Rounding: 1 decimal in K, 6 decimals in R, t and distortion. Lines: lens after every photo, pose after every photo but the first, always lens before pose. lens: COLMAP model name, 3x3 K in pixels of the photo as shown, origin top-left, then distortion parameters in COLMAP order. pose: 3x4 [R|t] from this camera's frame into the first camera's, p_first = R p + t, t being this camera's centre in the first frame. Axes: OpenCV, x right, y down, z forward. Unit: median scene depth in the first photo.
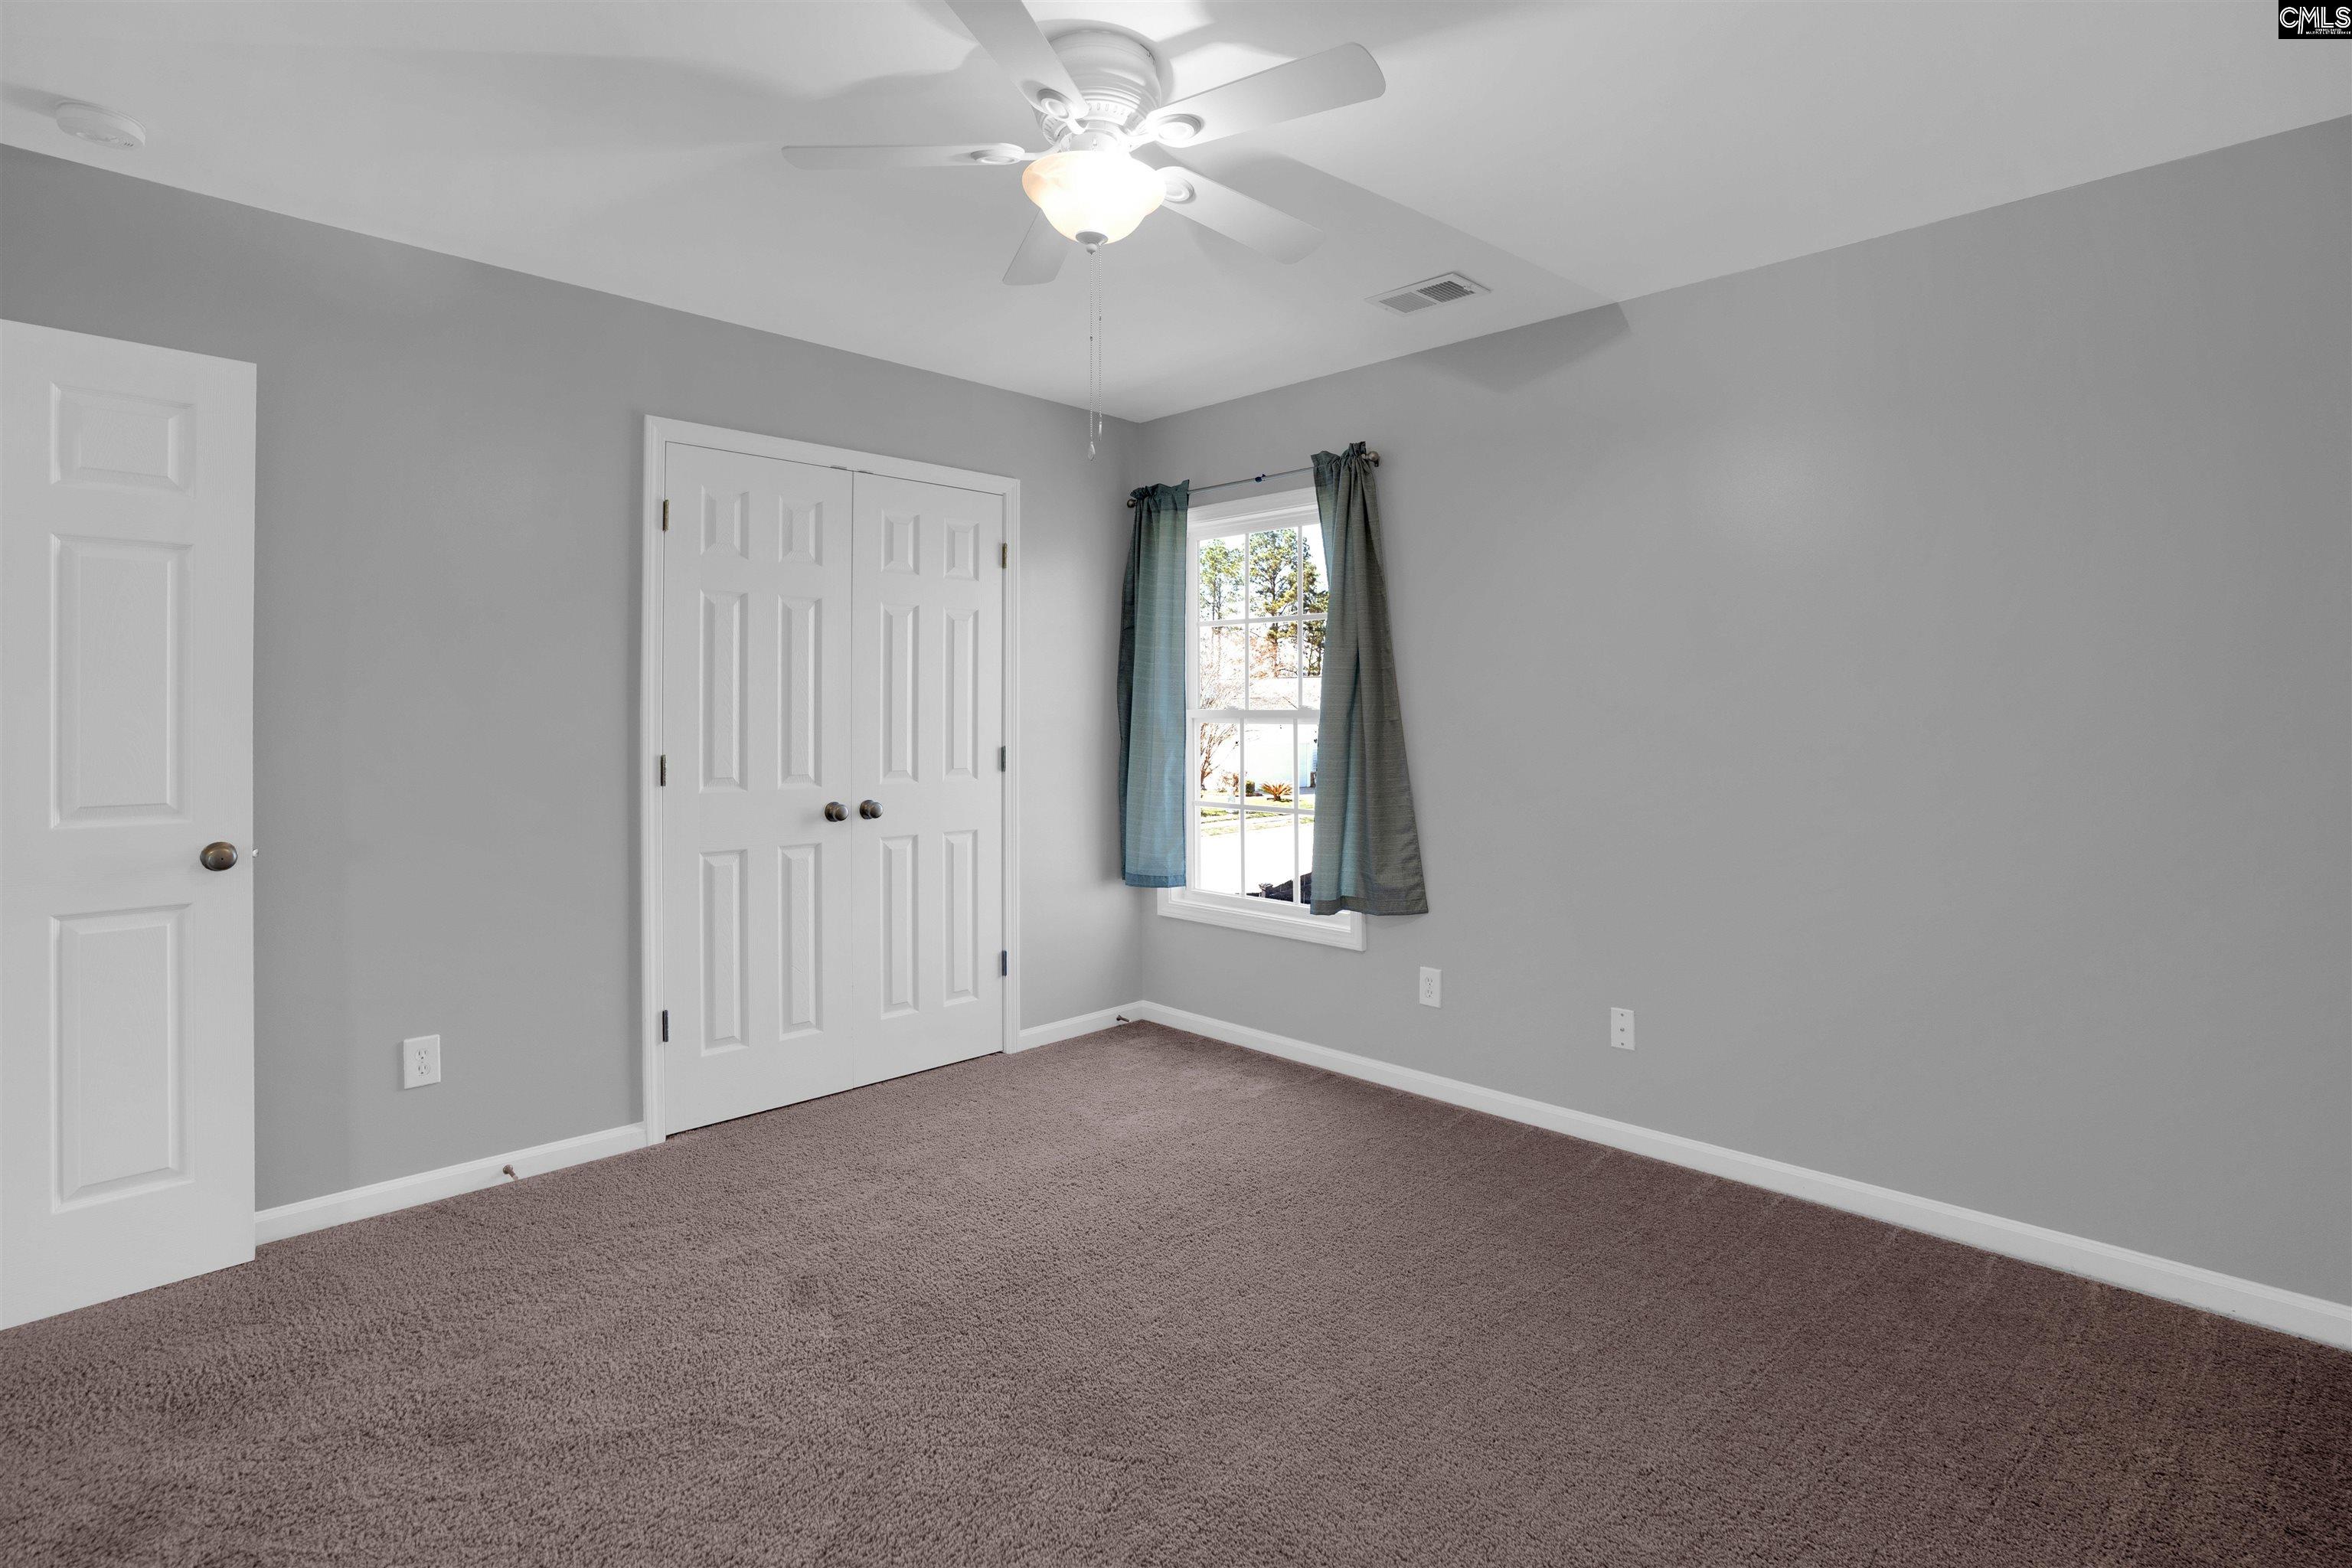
lens RADIAL K [[1123.3, 0, 1188.5], [0, 1123.3, 684.0], [0, 0, 1]] dist [-0.057978, 0.019499]
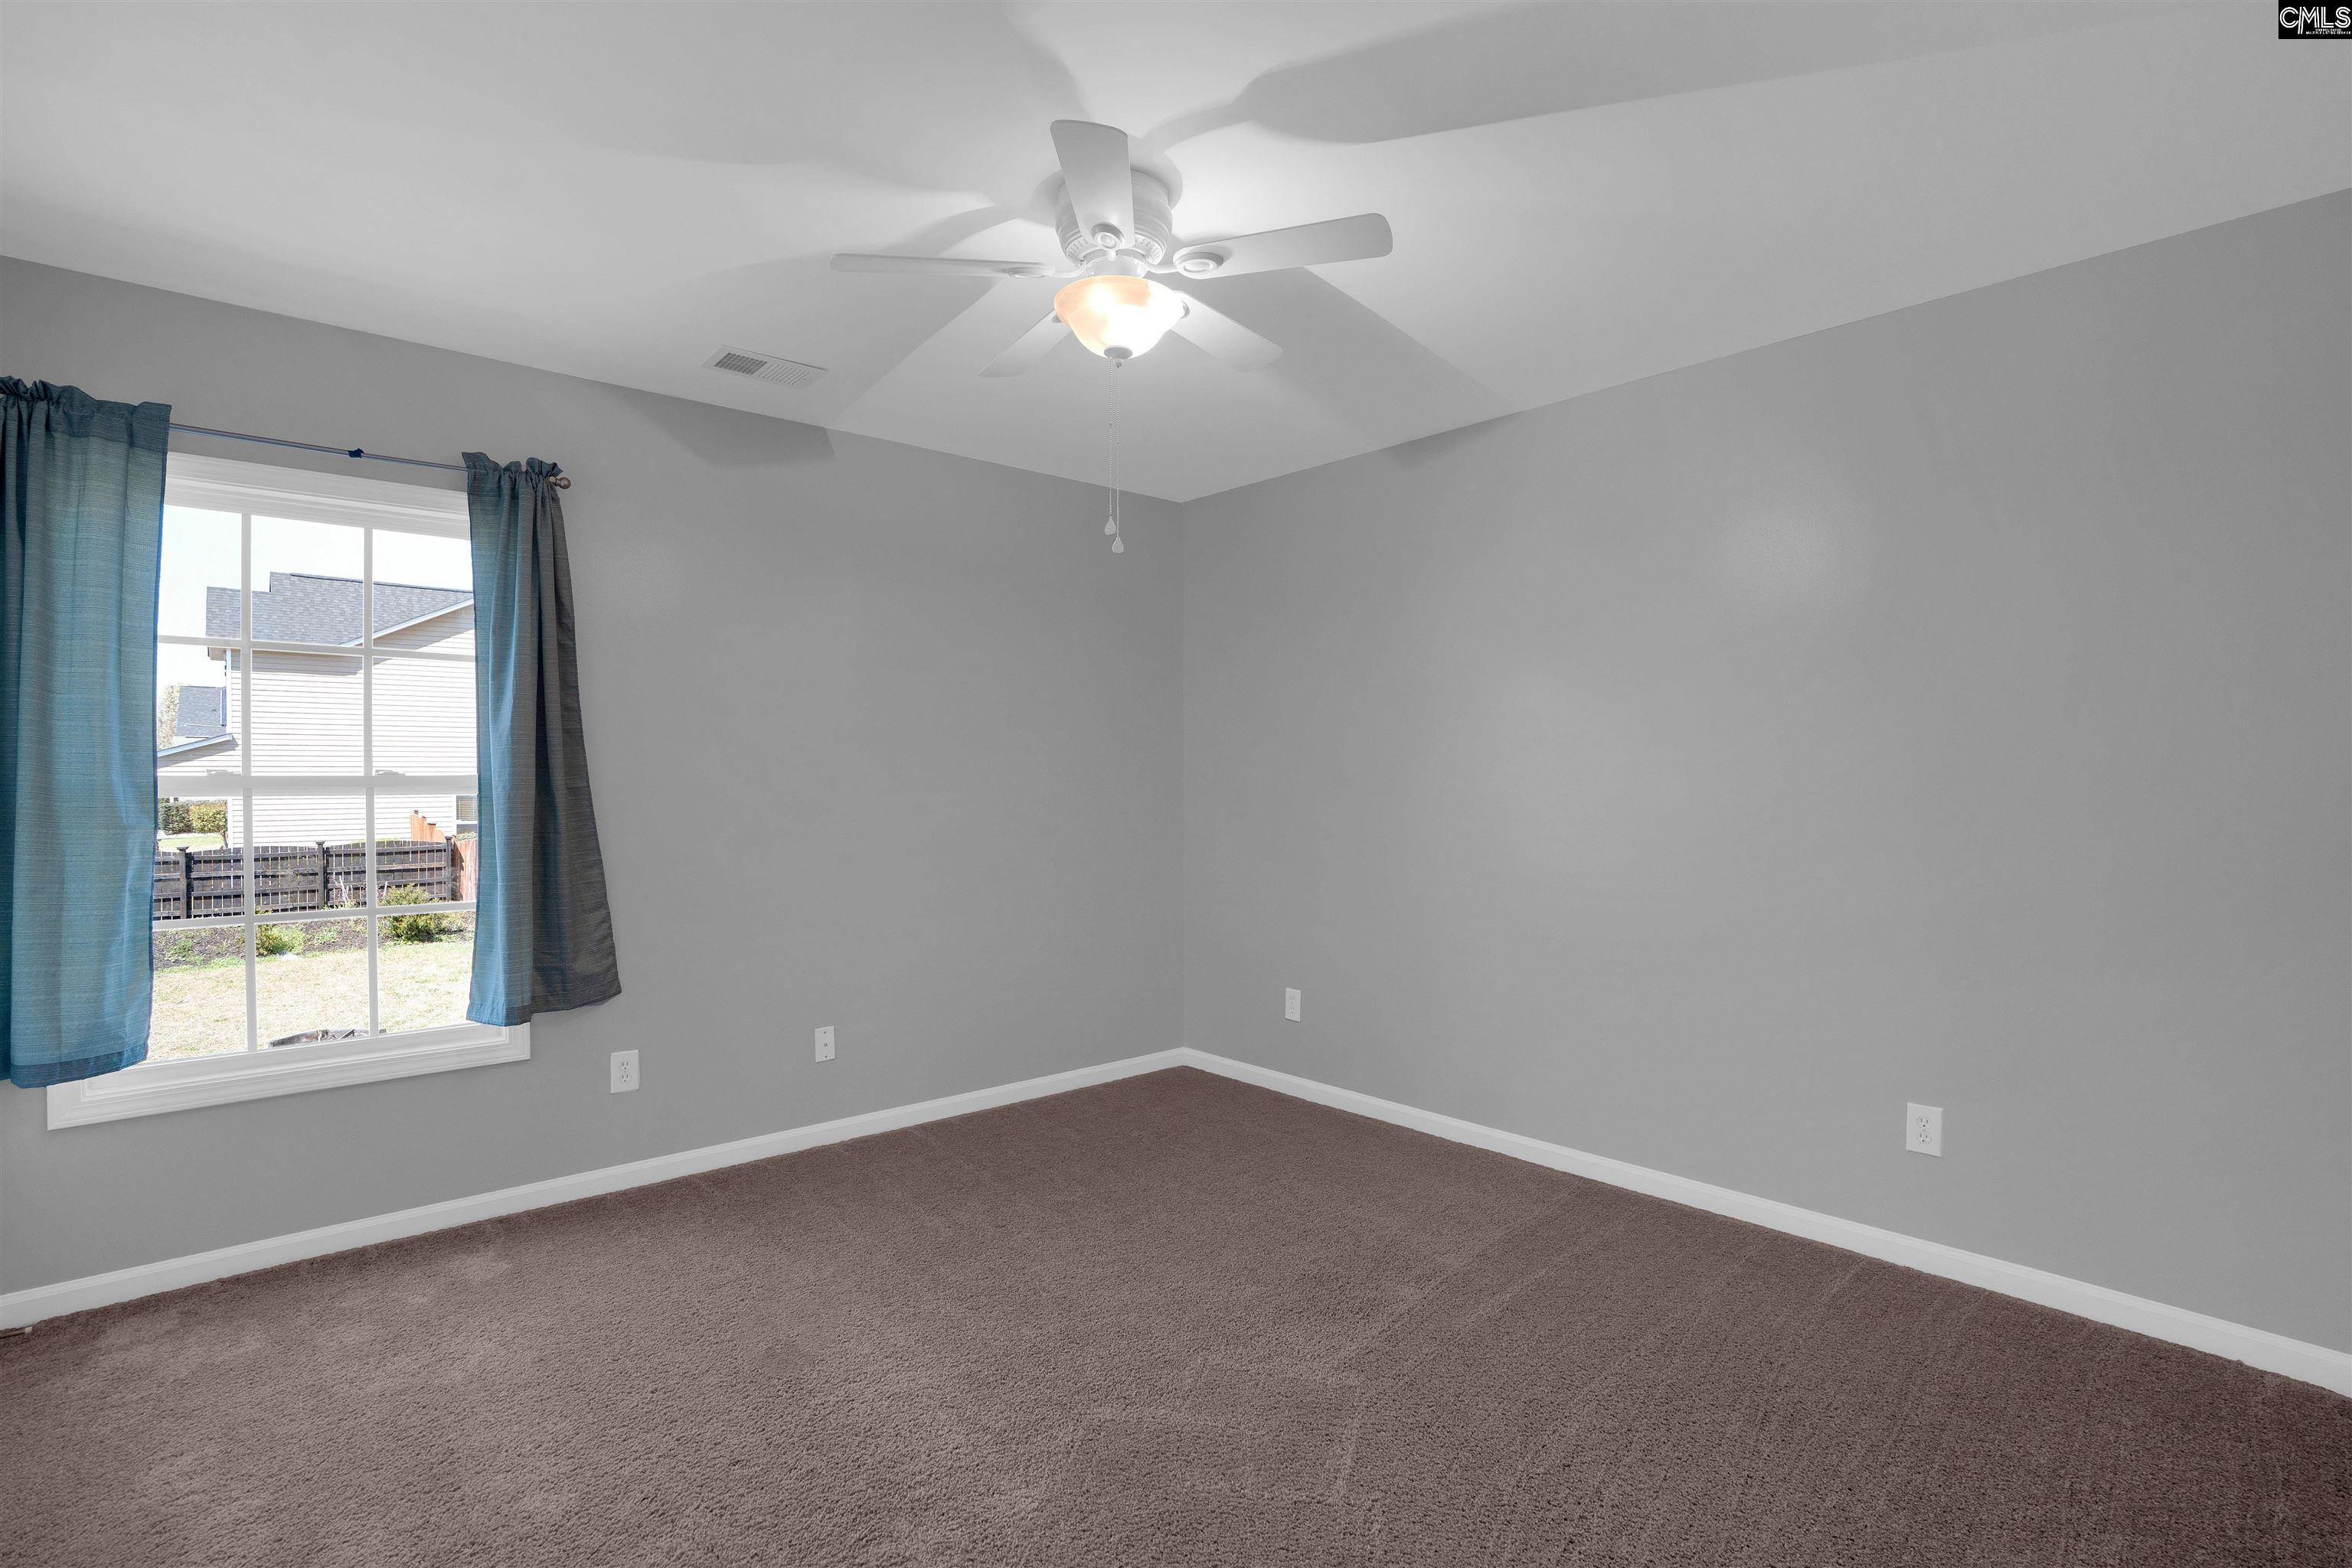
lens RADIAL K [[1090.0, 0, 1172.9], [0, 1090.0, 771.9], [0, 0, 1]] dist [-0.057635, 0.017396]
pose [[0.078923, 0.000898, 0.996880, -0.635560], [-0.026817, 0.999640, 0.001222, 0.006494], [-0.996520, -0.026830, 0.078918, 0.470373]]
